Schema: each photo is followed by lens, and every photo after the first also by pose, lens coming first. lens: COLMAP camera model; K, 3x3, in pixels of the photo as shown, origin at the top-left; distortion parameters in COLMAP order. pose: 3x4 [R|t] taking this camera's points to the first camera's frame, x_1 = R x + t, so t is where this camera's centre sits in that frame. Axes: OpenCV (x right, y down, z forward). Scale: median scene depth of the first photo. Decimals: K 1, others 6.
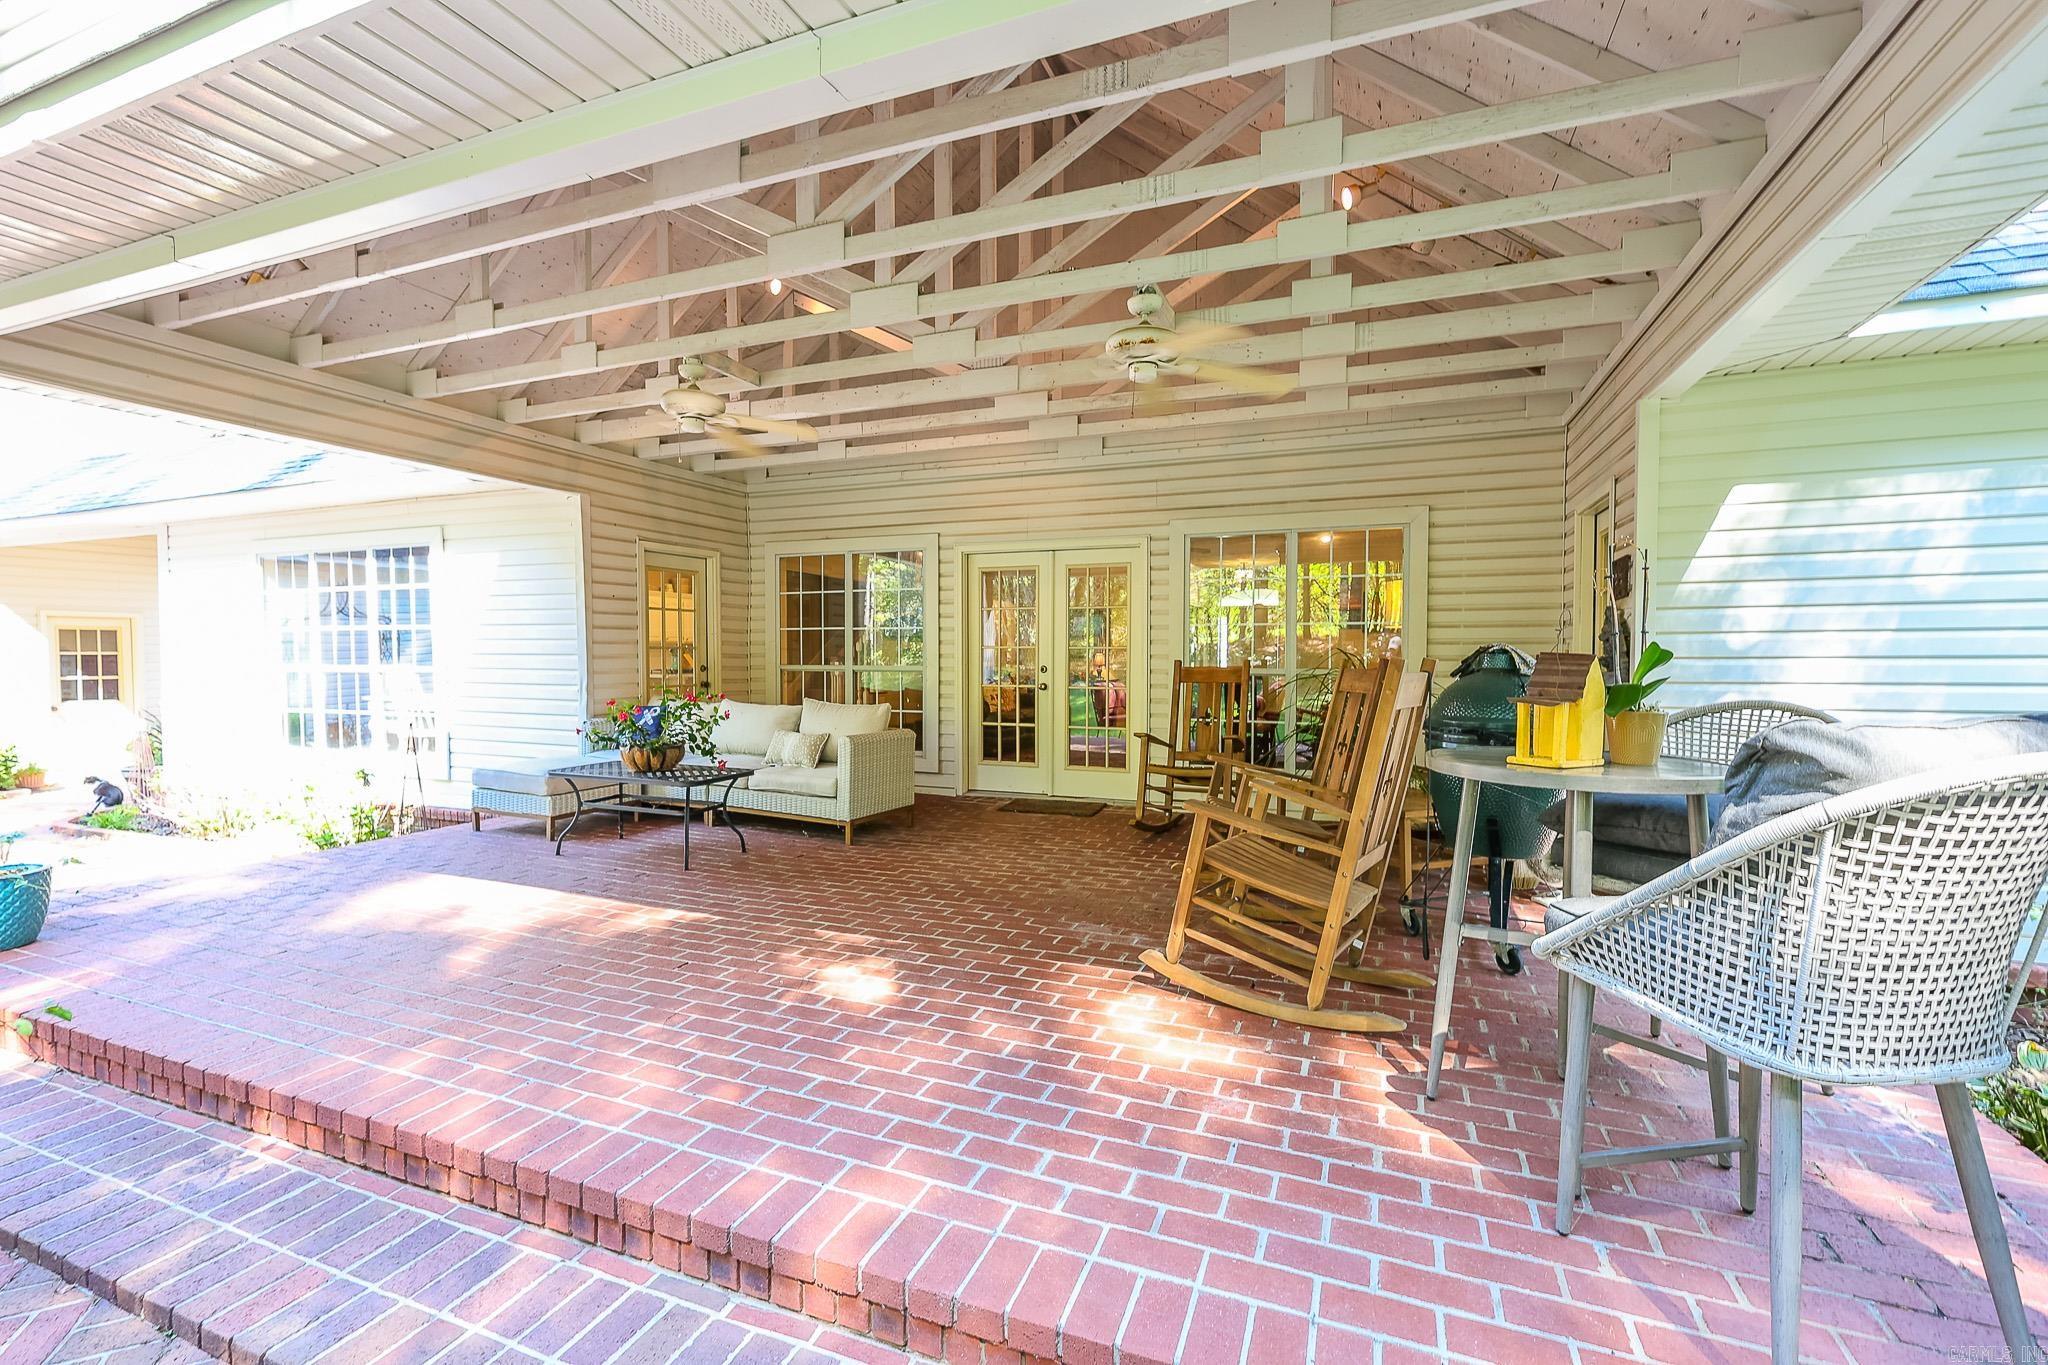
lens RADIAL K [[891.1, 0, 1020.6], [0, 891.1, 683.0], [0, 0, 1]] dist [-0.003505, 0.000500]
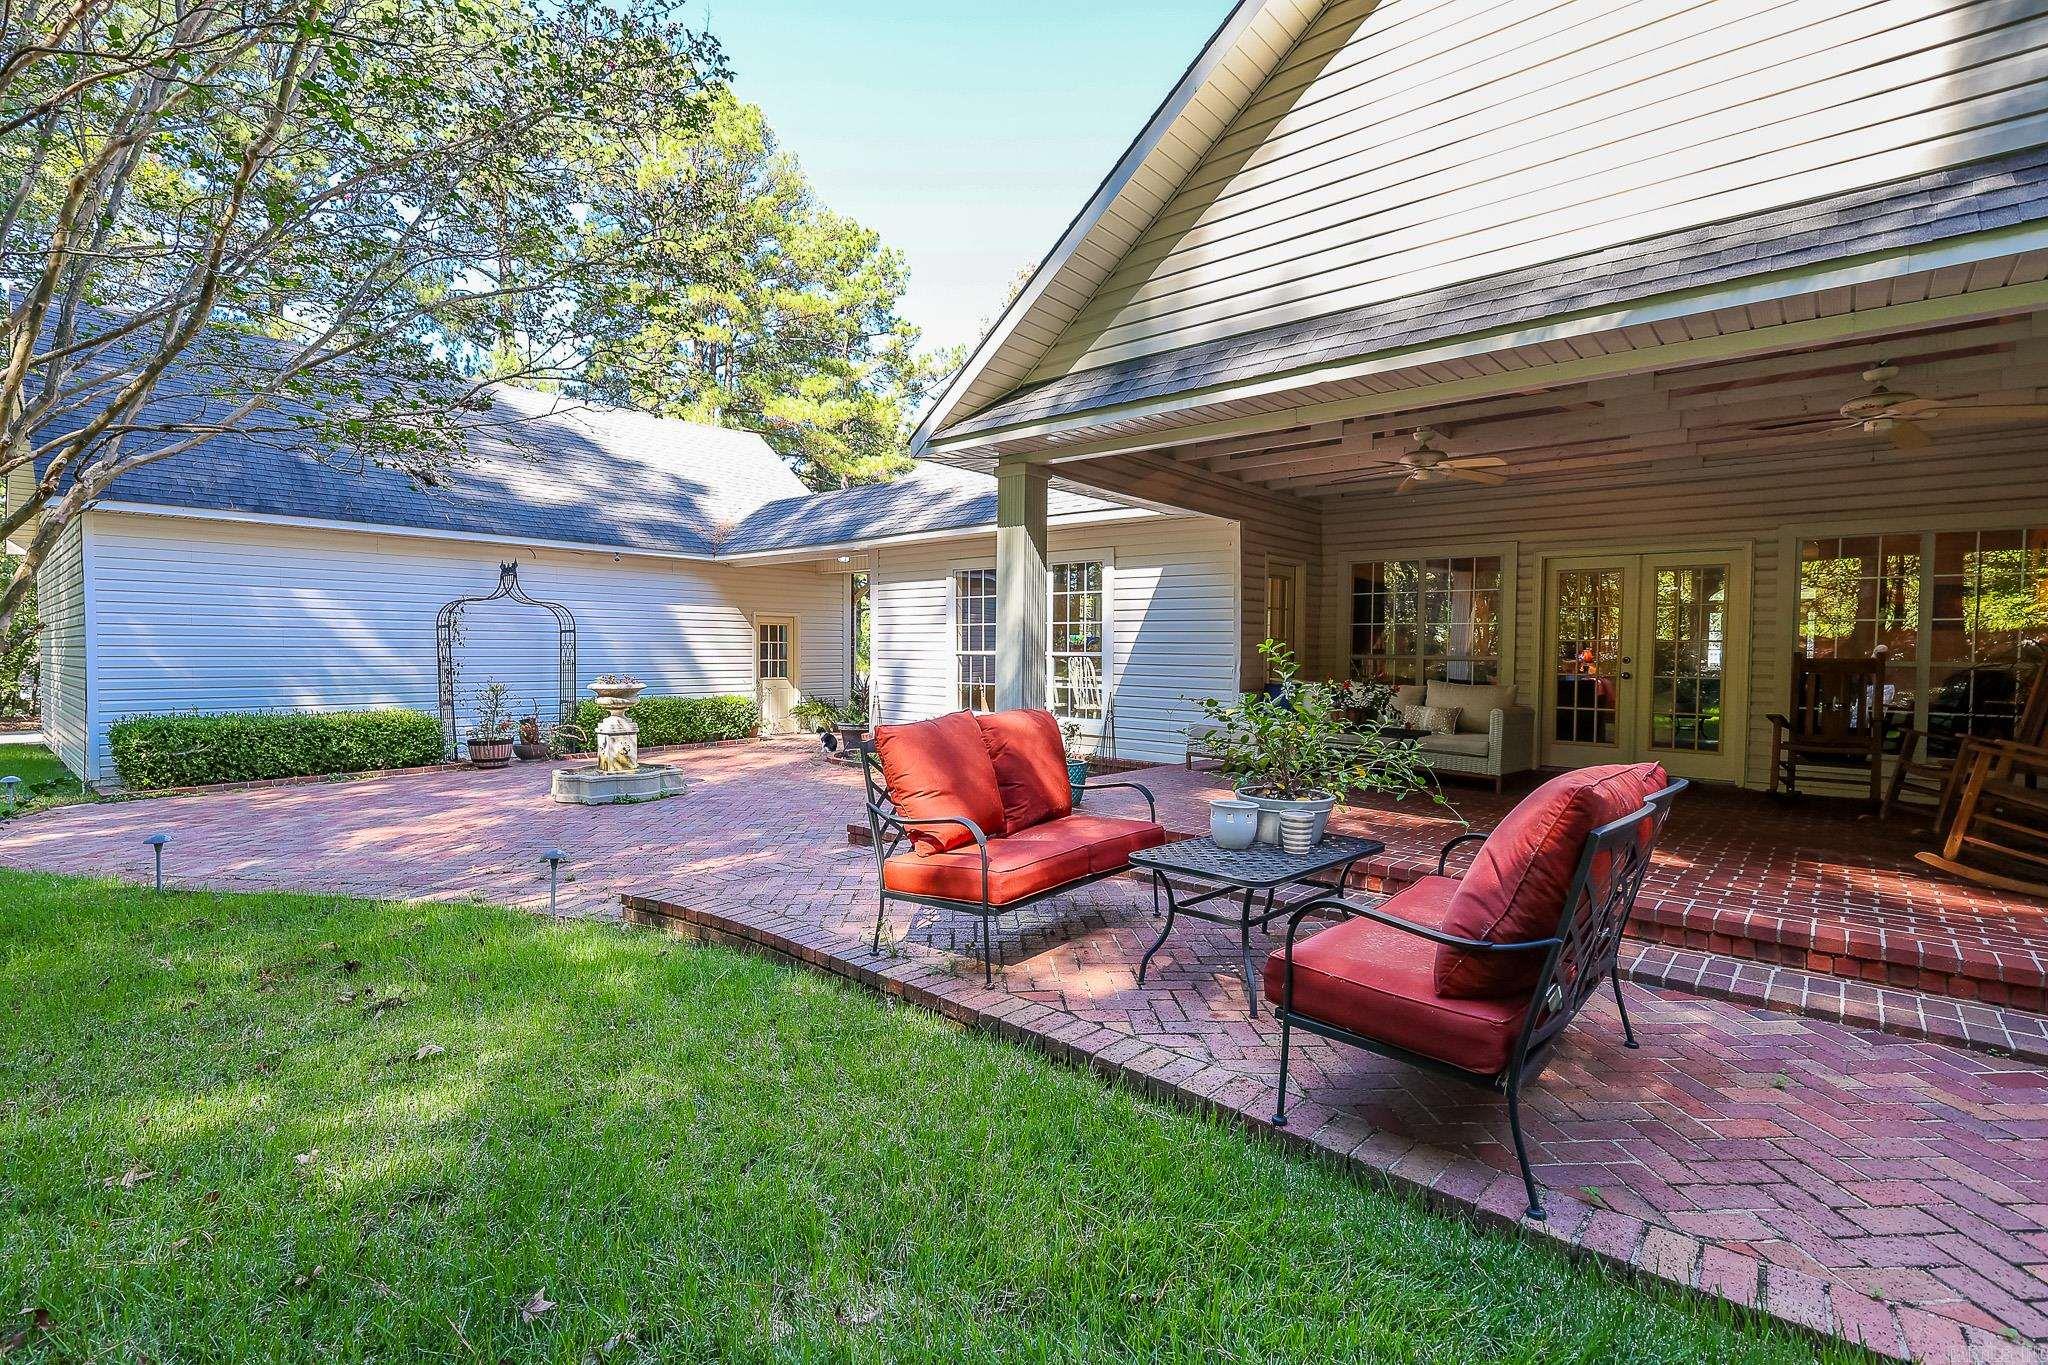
lens RADIAL K [[937.7, 0, 1016.1], [0, 937.7, 675.3], [0, 0, 1]] dist [-0.004548, 0.000097]
pose [[0.941456, 0.018228, -0.336644, -0.333540], [-0.021611, 0.999747, -0.006304, 0.030459], [0.336443, 0.013210, 0.941611, -0.403210]]
